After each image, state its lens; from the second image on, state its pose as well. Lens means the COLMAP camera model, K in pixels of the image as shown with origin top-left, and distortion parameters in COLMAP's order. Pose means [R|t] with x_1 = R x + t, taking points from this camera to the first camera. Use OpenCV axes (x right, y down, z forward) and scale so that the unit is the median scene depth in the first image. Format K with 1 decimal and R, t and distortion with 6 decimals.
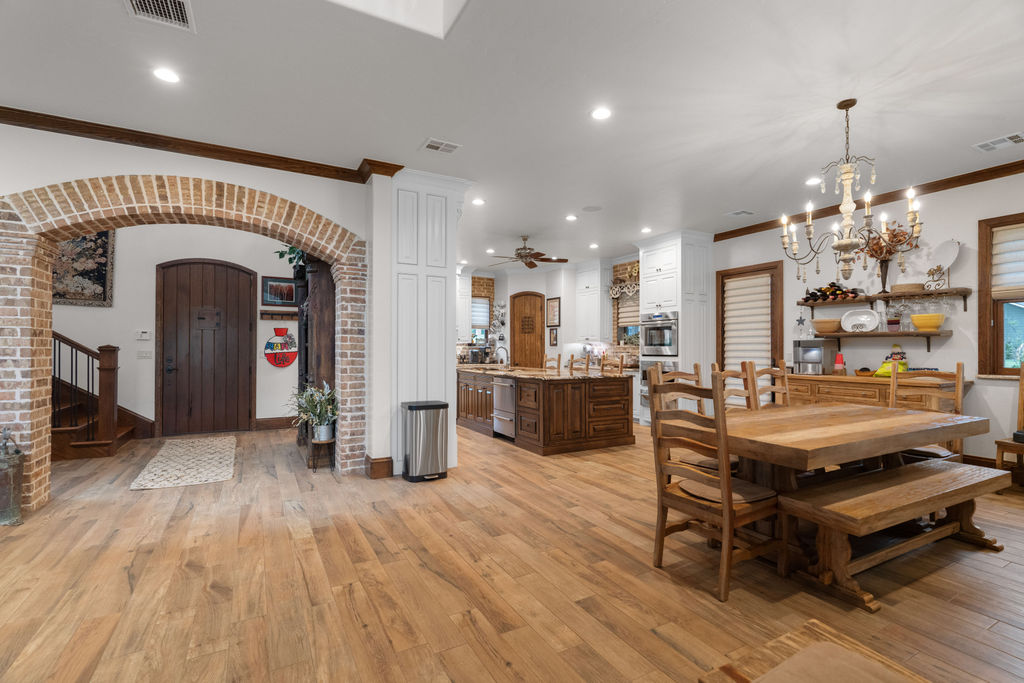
lens RADIAL K [[472.0, 0, 515.3], [0, 472.0, 320.4], [0, 0, 1]] dist [-0.003730, -0.000231]
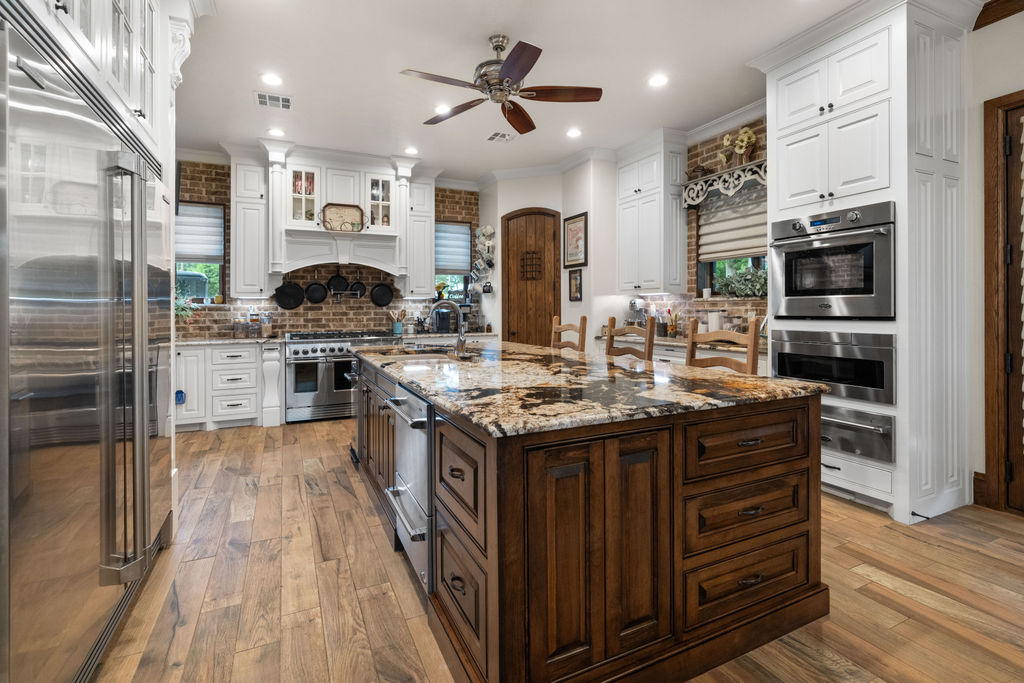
lens RADIAL K [[472.0, 0, 515.3], [0, 472.0, 320.4], [0, 0, 1]] dist [-0.003730, -0.000231]
pose [[0.997752, -0.010121, -0.066242, 0.048435], [0.015779, 0.996217, 0.085460, 0.029252], [0.065126, -0.086314, 0.994137, 0.451131]]
